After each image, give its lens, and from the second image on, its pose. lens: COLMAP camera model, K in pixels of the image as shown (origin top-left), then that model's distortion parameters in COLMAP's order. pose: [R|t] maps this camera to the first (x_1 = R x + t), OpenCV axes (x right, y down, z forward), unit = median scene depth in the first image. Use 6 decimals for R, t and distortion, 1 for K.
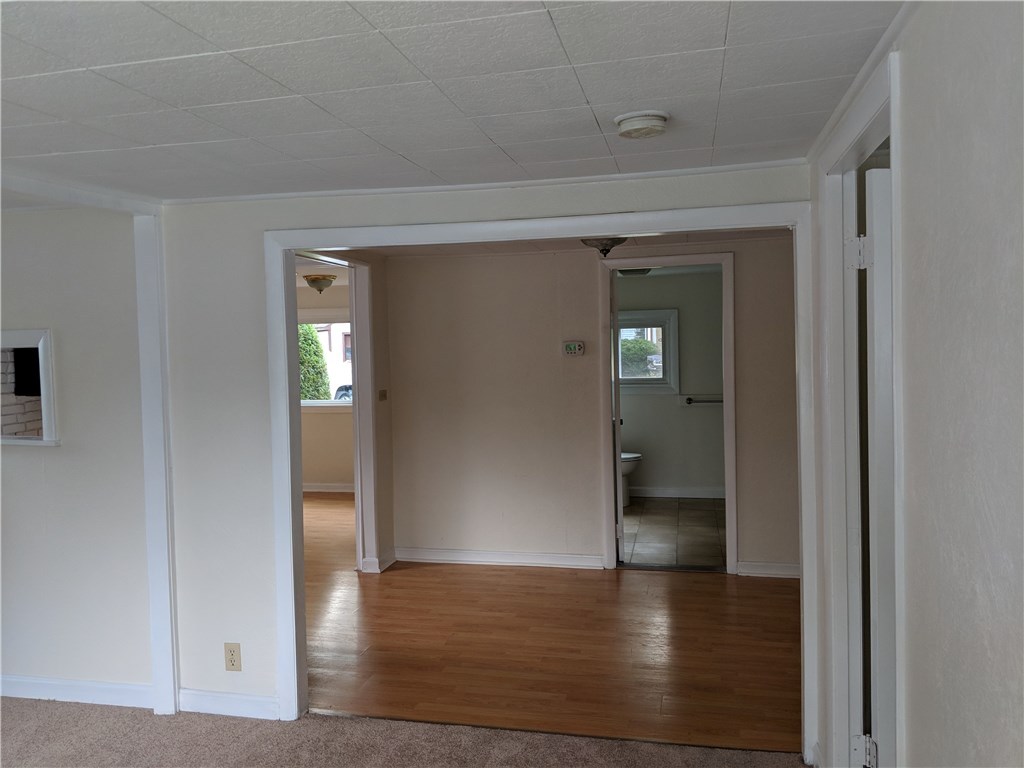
lens RADIAL K [[820.7, 0, 506.3], [0, 820.7, 374.7], [0, 0, 1]] dist [0.057150, -0.105315]
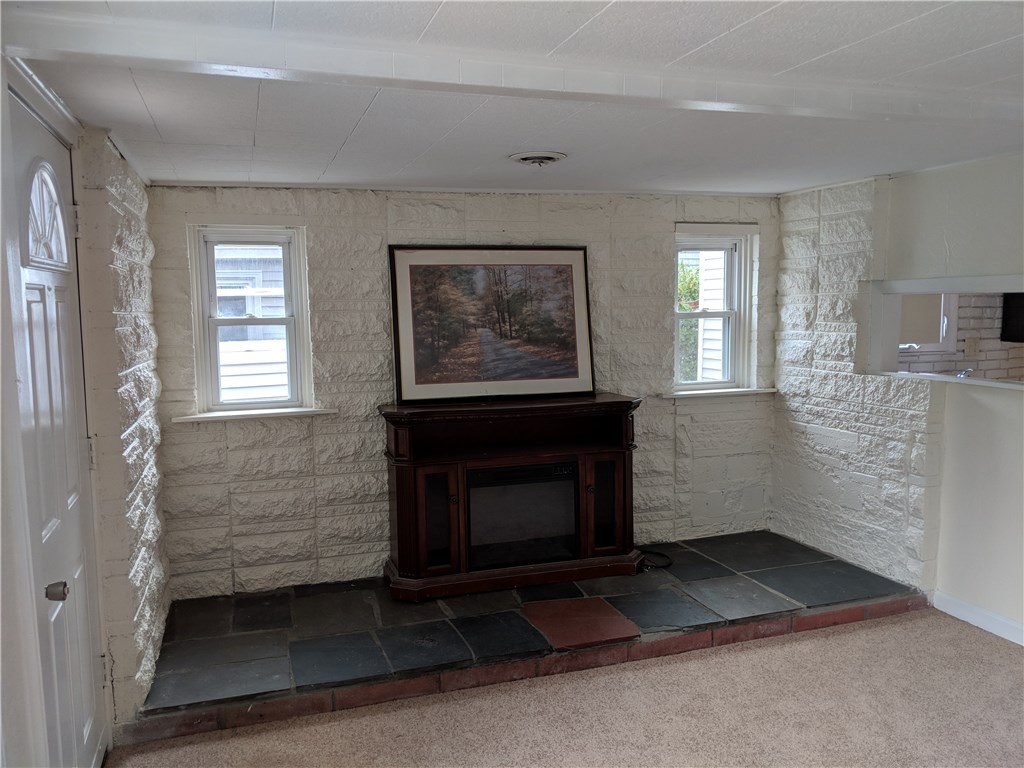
lens RADIAL K [[824.6, 0, 512.0], [0, 824.6, 384.0], [0, 0, 1]] dist [0.053756, -0.107191]
pose [[0.505693, 0.096495, -0.857300, -0.037451], [-0.030762, 0.995110, 0.093861, 0.001276], [0.862165, -0.021092, 0.506188, -0.021704]]
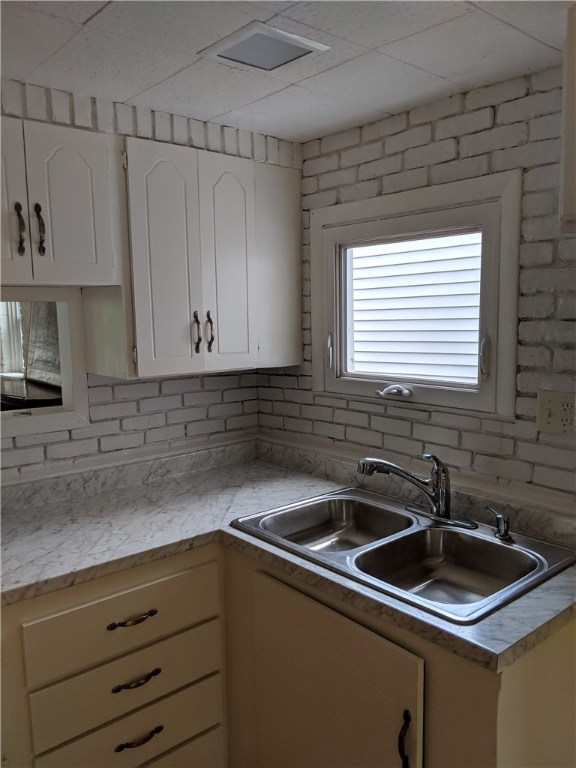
lens RADIAL K [[615.6, 0, 288.0], [0, 615.6, 384.0], [0, 0, 1]] dist [0.057150, -0.105315]
pose [[-0.600178, 0.122831, -0.790379, -0.354159], [-0.004418, 0.987615, 0.156838, -0.036932], [0.799854, 0.097623, -0.592202, 1.291215]]
